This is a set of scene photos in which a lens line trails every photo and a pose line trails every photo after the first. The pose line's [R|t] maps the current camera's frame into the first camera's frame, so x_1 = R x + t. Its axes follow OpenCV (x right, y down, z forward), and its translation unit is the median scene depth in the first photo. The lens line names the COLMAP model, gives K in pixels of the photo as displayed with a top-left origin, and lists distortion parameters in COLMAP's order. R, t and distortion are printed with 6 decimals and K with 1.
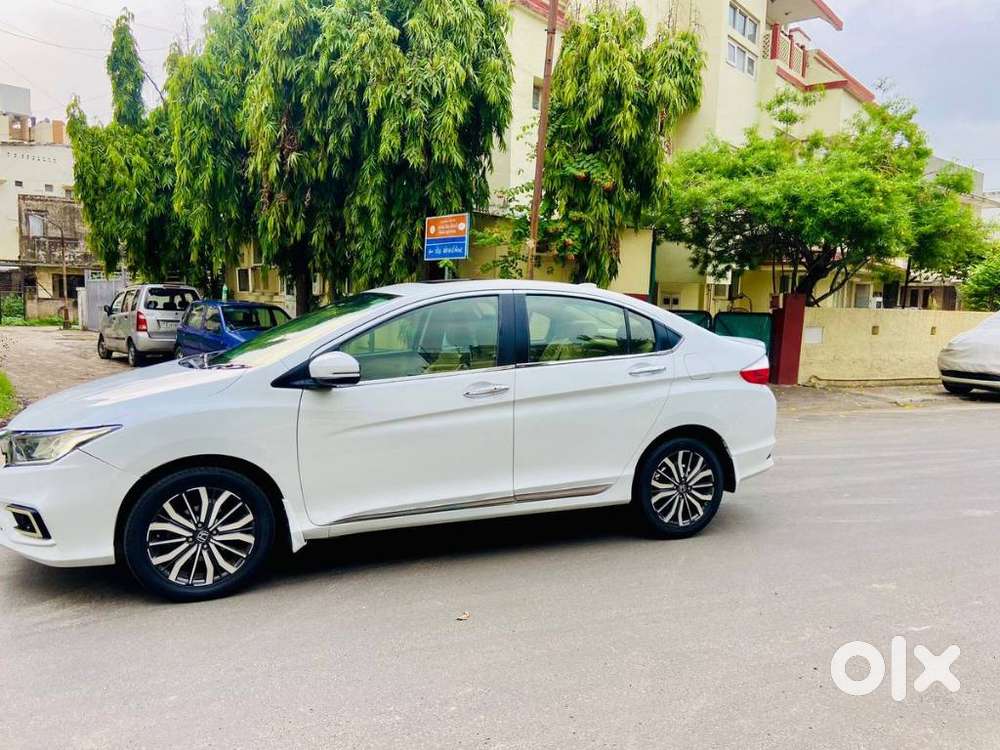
lens RADIAL K [[753.6, 0, 491.0], [0, 753.6, 376.8], [0, 0, 1]] dist [0.123996, -0.155615]
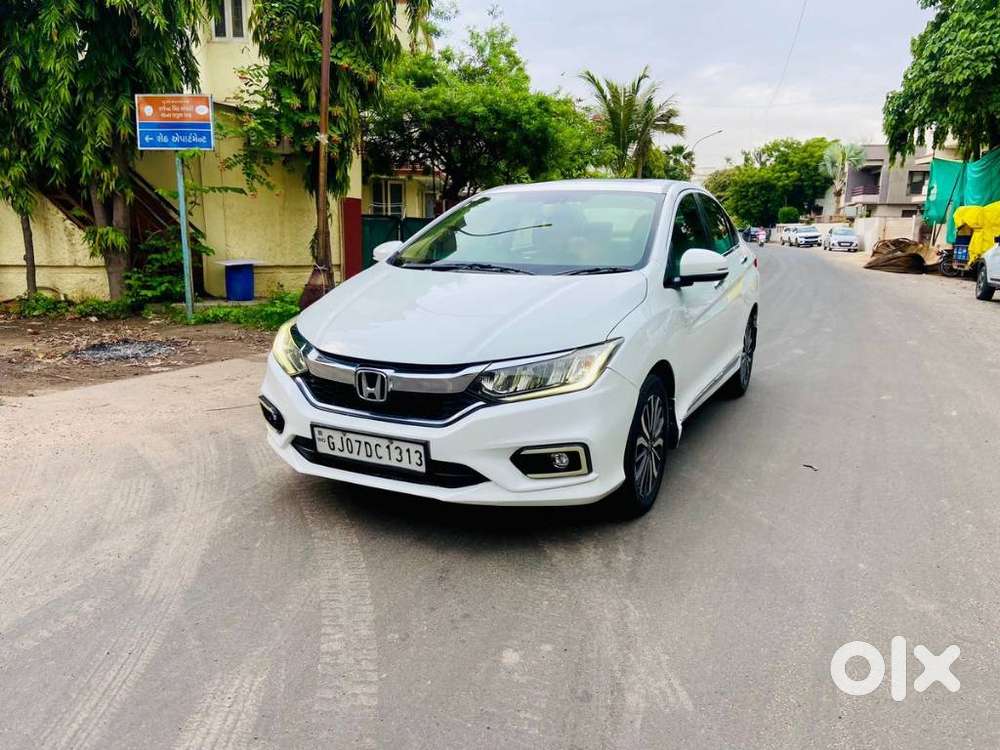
lens RADIAL K [[753.6, 0, 493.5], [0, 753.6, 375.4], [0, 0, 1]] dist [0.123996, -0.155615]
pose [[0.767401, -0.136630, 0.626441, -0.378017], [0.062828, 0.988354, 0.138599, -0.008440], [-0.638082, -0.067002, 0.767047, 0.133694]]
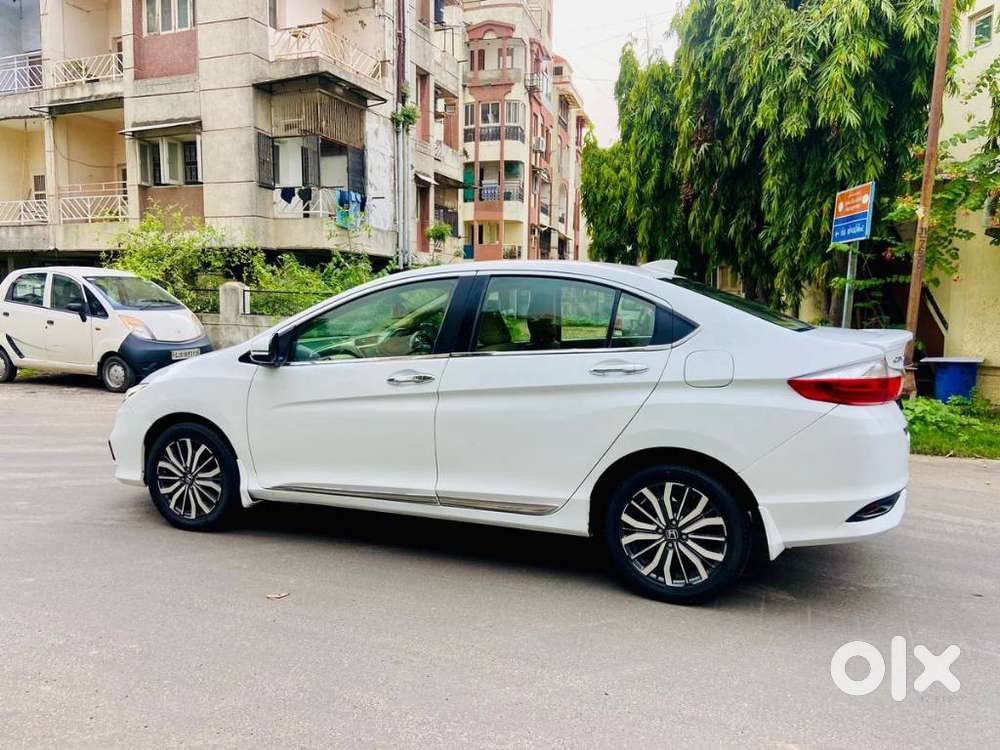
lens RADIAL K [[753.6, 0, 488.7], [0, 753.6, 375.4], [0, 0, 1]] dist [0.123996, -0.155615]
pose [[0.702149, 0.055442, -0.709869, 0.282170], [-0.060798, 0.997991, 0.017808, -0.003387], [0.709430, 0.030655, 0.704109, 0.157588]]
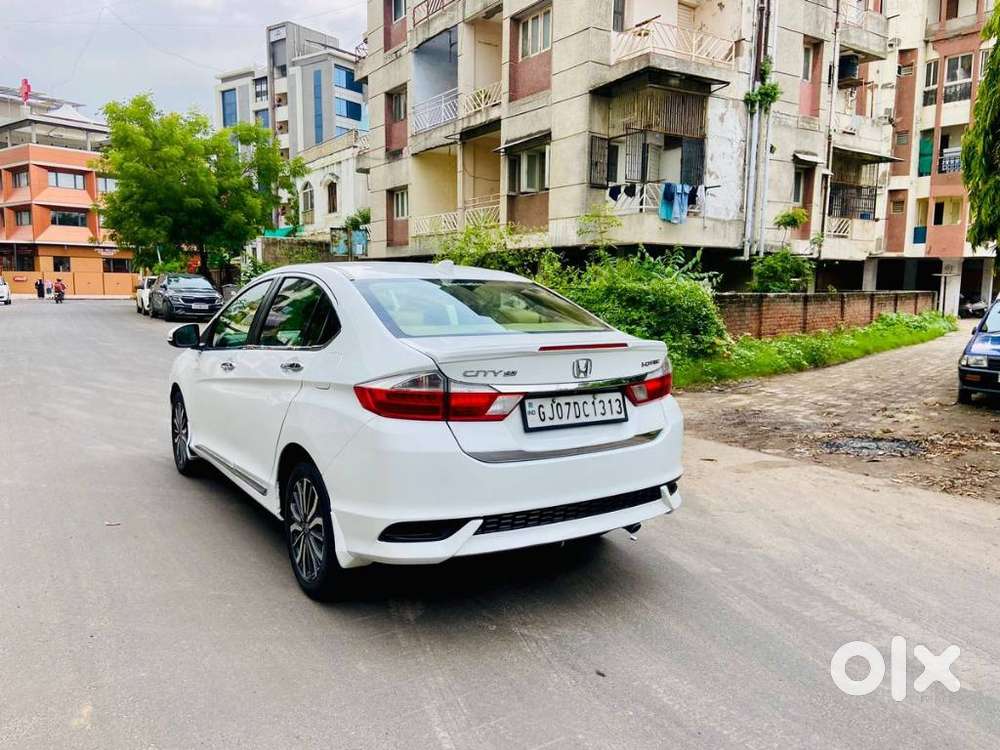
lens RADIAL K [[753.6, 0, 494.8], [0, 753.6, 378.4], [0, 0, 1]] dist [0.123996, -0.155615]
pose [[0.169414, 0.097168, -0.980743, 0.447055], [-0.098701, 0.991798, 0.081214, -0.035828], [0.980590, 0.083041, 0.177615, 0.458327]]
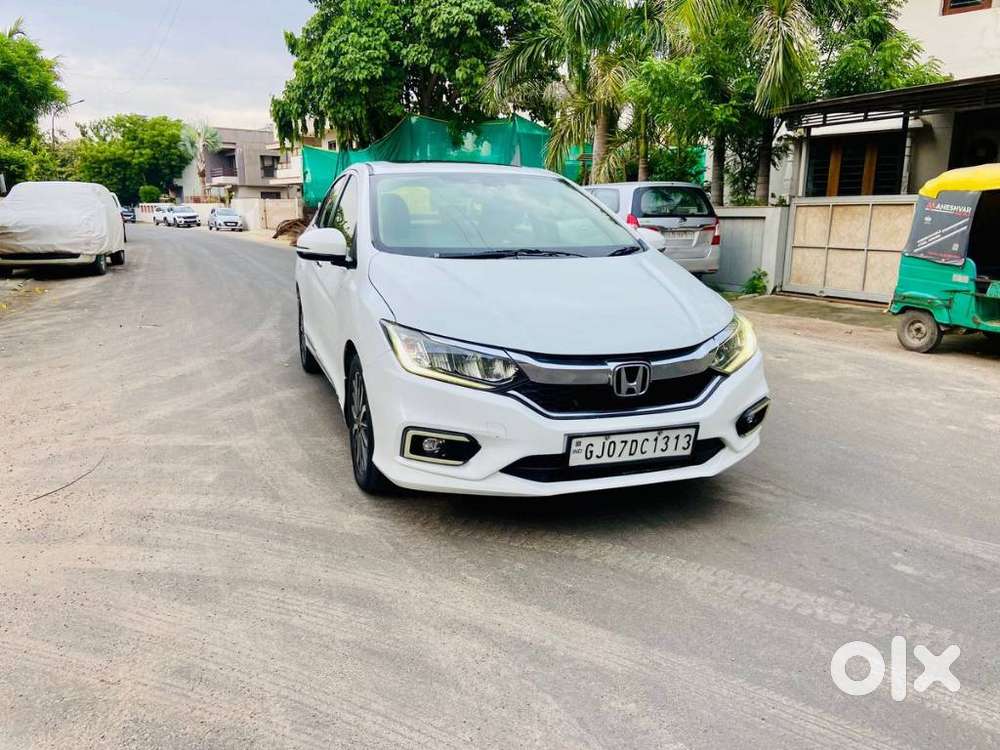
lens RADIAL K [[753.6, 0, 487.8], [0, 753.6, 376.2], [0, 0, 1]] dist [0.123996, -0.155615]
pose [[0.077803, -0.234946, 0.968890, -0.498714], [0.091302, 0.969431, 0.227746, -0.035174], [-0.992779, 0.070742, 0.096876, 0.401353]]
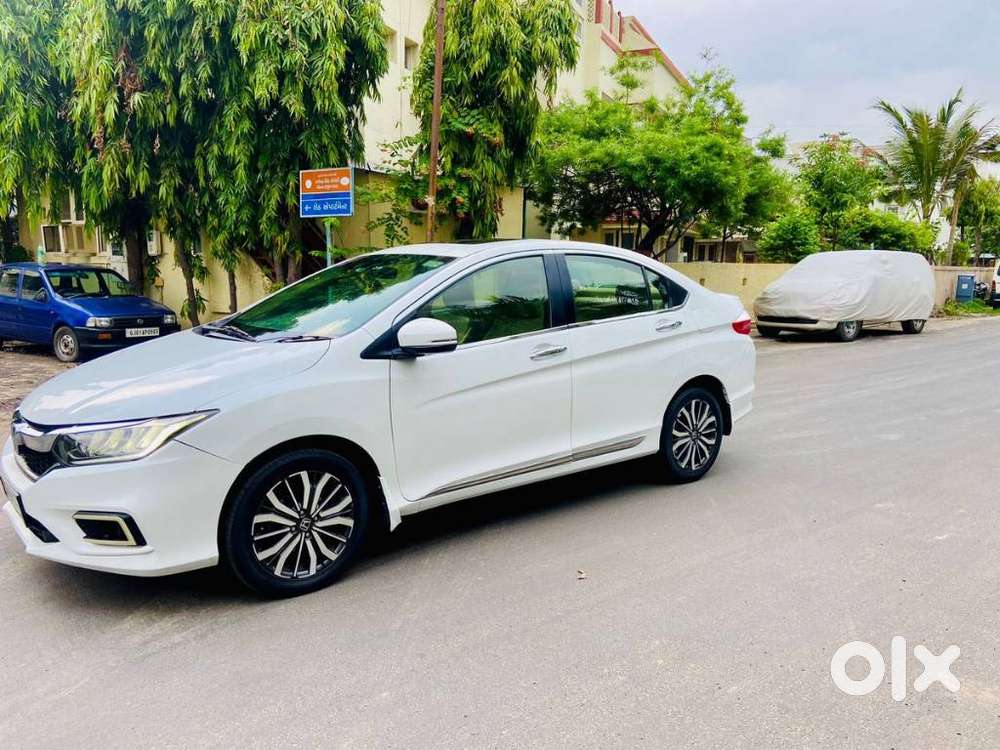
lens RADIAL K [[753.6, 0, 493.9], [0, 753.6, 376.3], [0, 0, 1]] dist [0.123996, -0.155615]
pose [[0.962113, -0.055383, 0.266965, -0.132665], [0.040868, 0.997384, 0.059628, -0.004763], [-0.269569, -0.046458, 0.961860, 0.023176]]
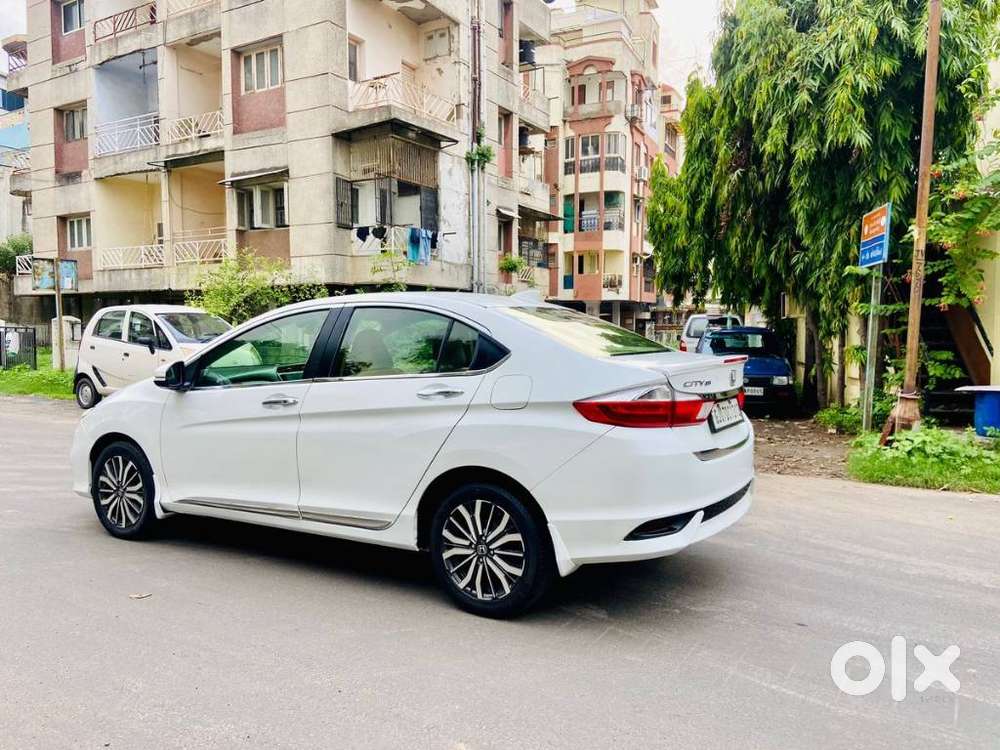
lens RADIAL K [[753.6, 0, 495.9], [0, 753.6, 372.8], [0, 0, 1]] dist [0.123996, -0.155615]
pose [[0.582463, 0.023111, -0.812528, 0.388179], [-0.061227, 0.998003, -0.015504, -0.009069], [0.810548, 0.058779, 0.582715, 0.245138]]
